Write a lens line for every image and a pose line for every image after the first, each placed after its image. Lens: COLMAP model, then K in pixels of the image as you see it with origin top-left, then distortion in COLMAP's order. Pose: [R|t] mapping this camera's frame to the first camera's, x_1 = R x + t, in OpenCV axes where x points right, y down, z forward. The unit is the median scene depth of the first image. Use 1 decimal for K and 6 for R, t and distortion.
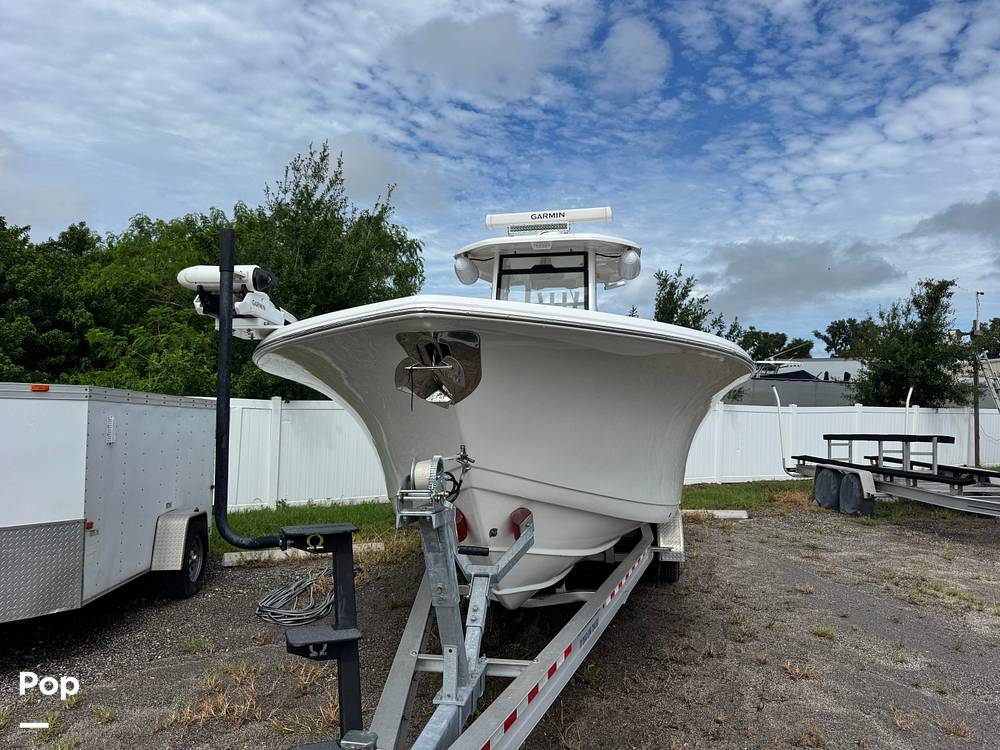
lens RADIAL K [[738.3, 0, 517.3], [0, 738.3, 375.9], [0, 0, 1]] dist [0.014945, -0.003882]
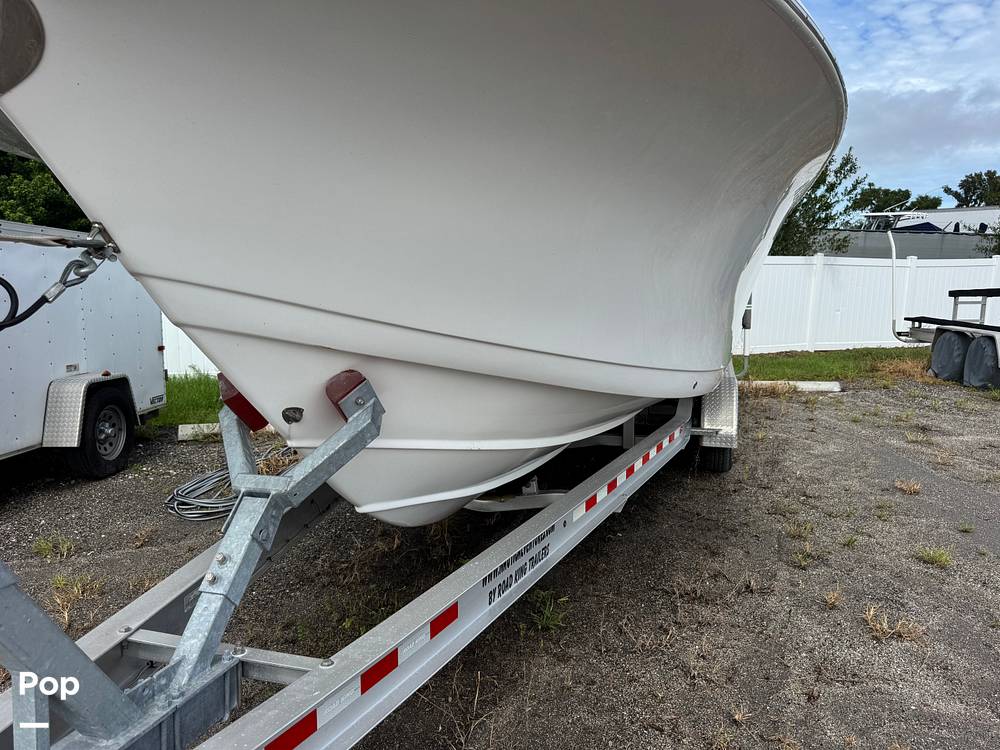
lens RADIAL K [[724.5, 0, 500.0], [0, 724.5, 375.0], [0, 0, 1]] dist [0.049299, -0.052765]
pose [[0.988452, 0.007206, -0.151361, 0.065613], [0.018871, 0.985240, 0.170137, 0.032065], [0.150353, -0.171029, 0.973726, 0.169473]]
